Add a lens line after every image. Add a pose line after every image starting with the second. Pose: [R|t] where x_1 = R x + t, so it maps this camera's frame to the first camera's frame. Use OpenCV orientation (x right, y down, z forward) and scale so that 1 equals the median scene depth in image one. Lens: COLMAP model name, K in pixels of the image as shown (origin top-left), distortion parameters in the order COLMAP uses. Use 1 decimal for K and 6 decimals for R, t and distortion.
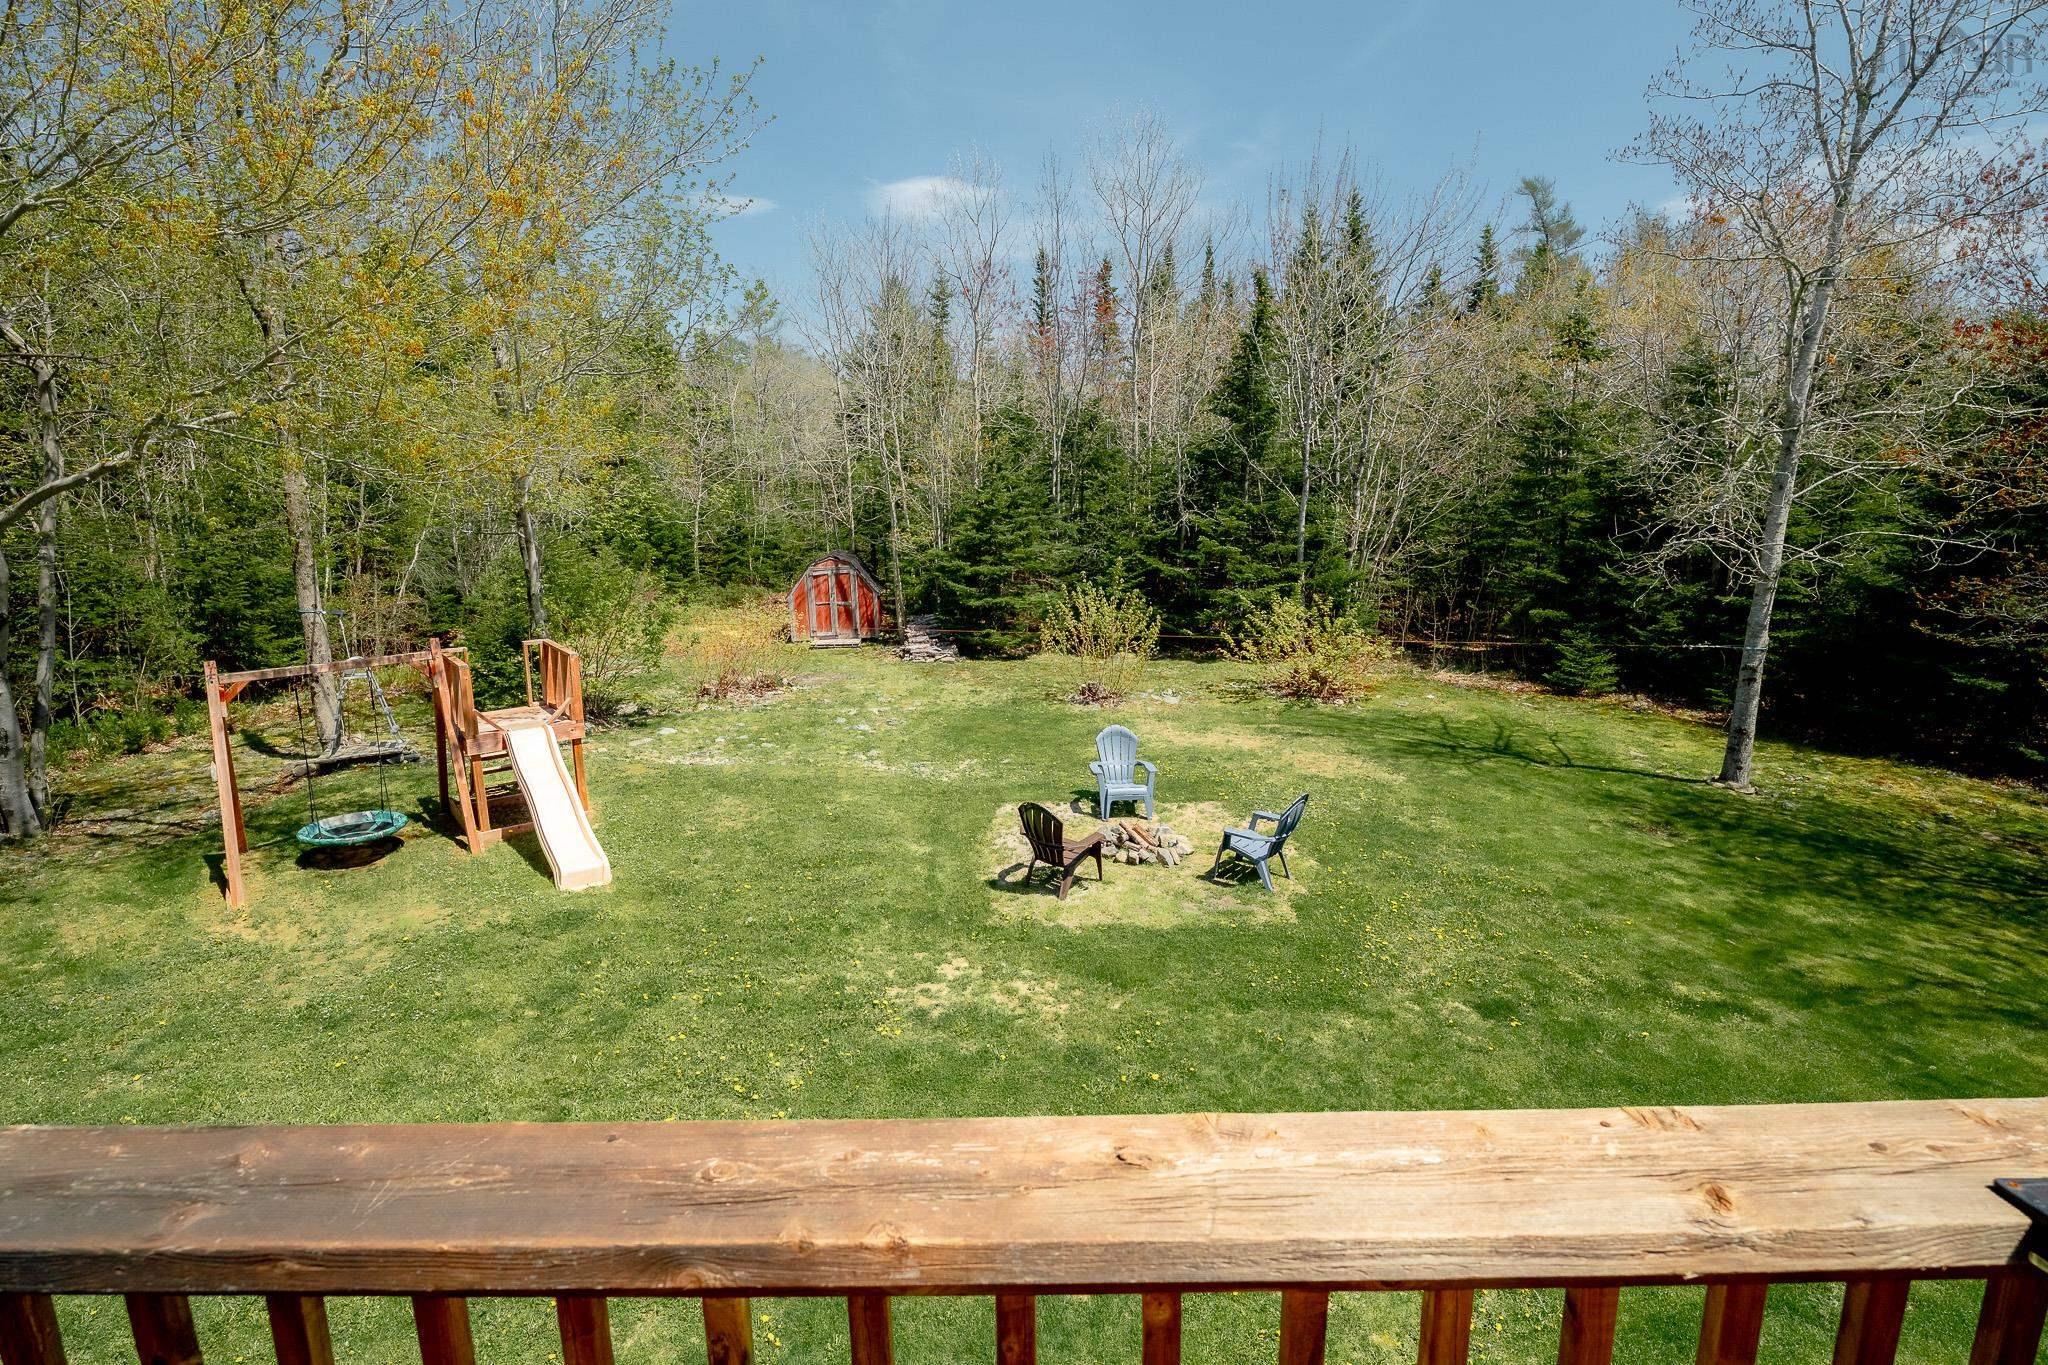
lens RADIAL K [[1001.8, 0, 1015.2], [0, 1001.8, 688.2], [0, 0, 1]] dist [0.001646, 0.000009]
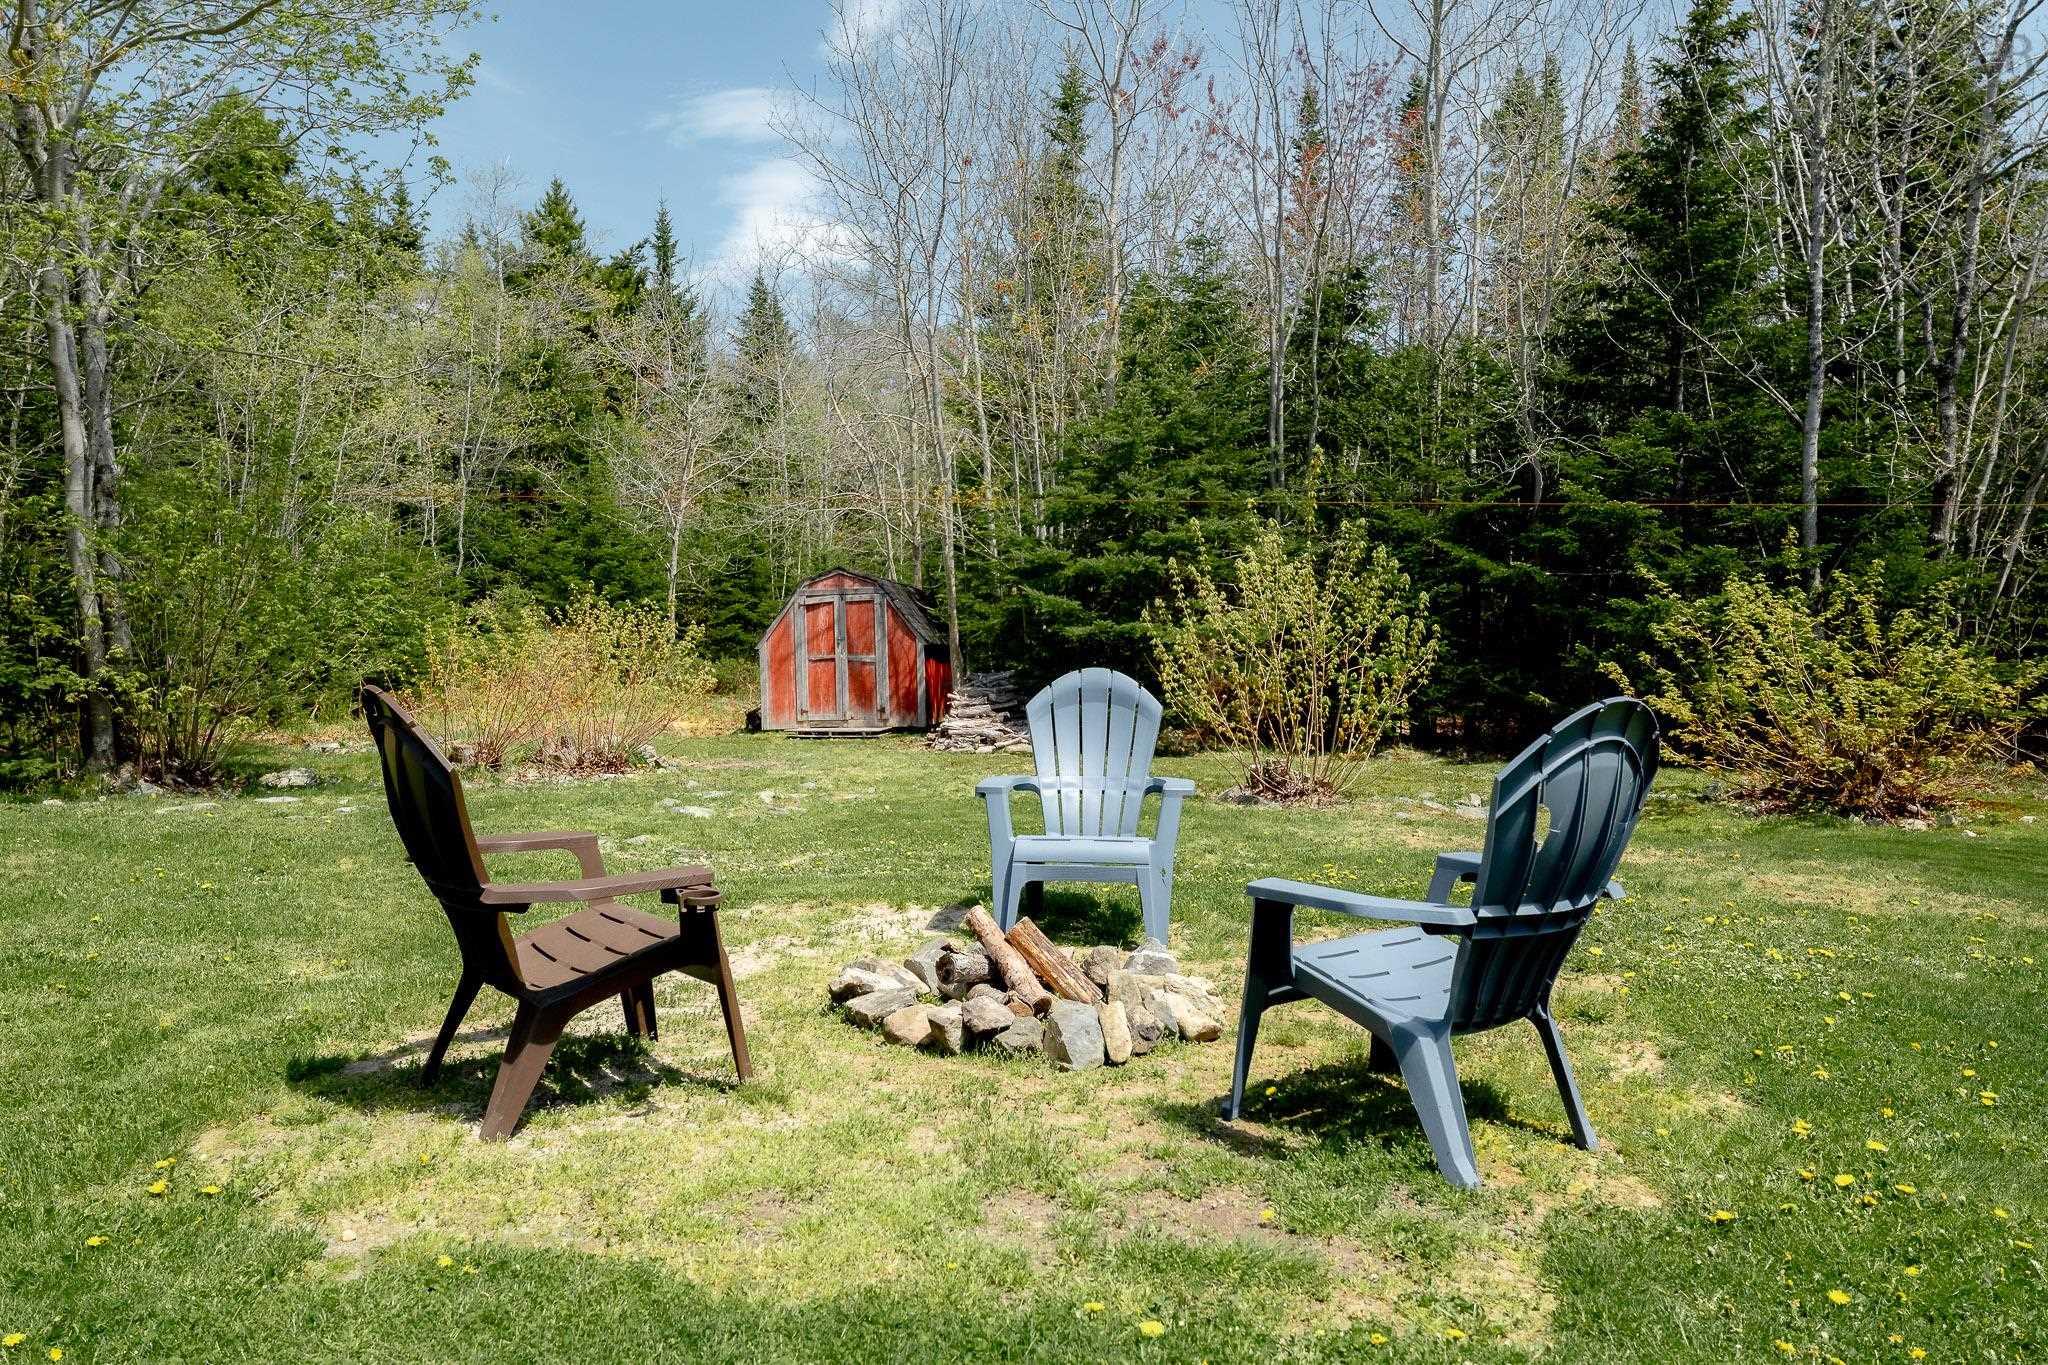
lens RADIAL K [[1516.5, 0, 1027.4], [0, 1516.5, 674.0], [0, 0, 1]] dist [-0.012347, 0.001336]
pose [[0.971338, 0.005405, -0.237641, 0.107984], [-0.051560, 0.980730, -0.188441, 0.072984], [0.232043, 0.195293, 0.952899, 0.299730]]
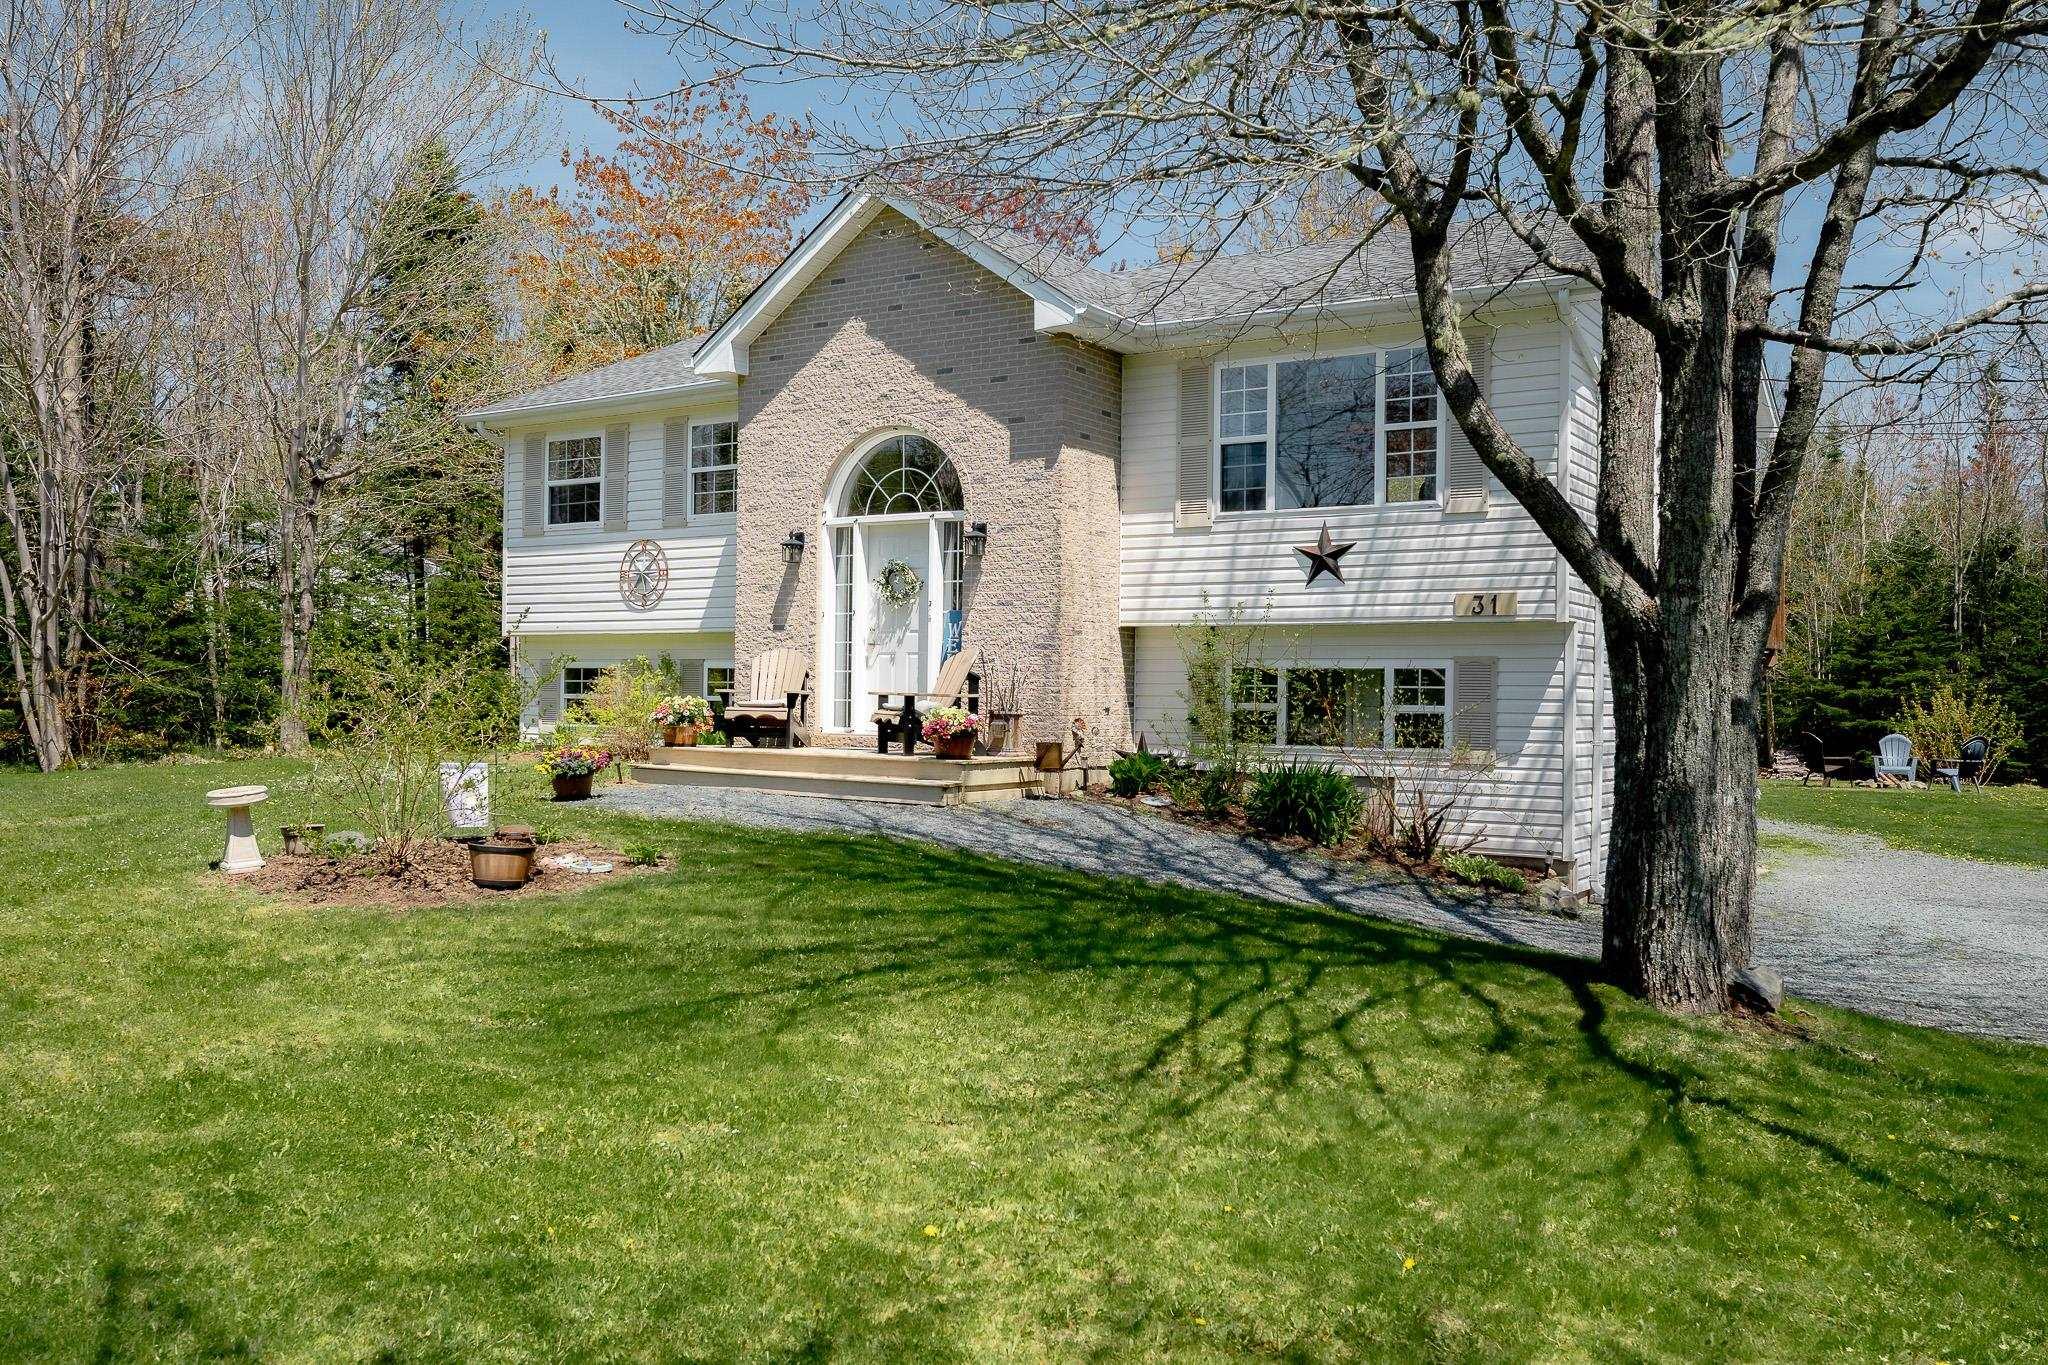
lens RADIAL K [[1611.7, 0, 1017.8], [0, 1611.7, 688.3], [0, 0, 1]] dist [0.023325, 0.004614]
pose [[0.812789, -0.000235, -0.582558, 0.233816], [-0.140057, 0.970591, -0.195799, 0.319349], [0.565472, 0.240734, 0.788853, -0.789326]]
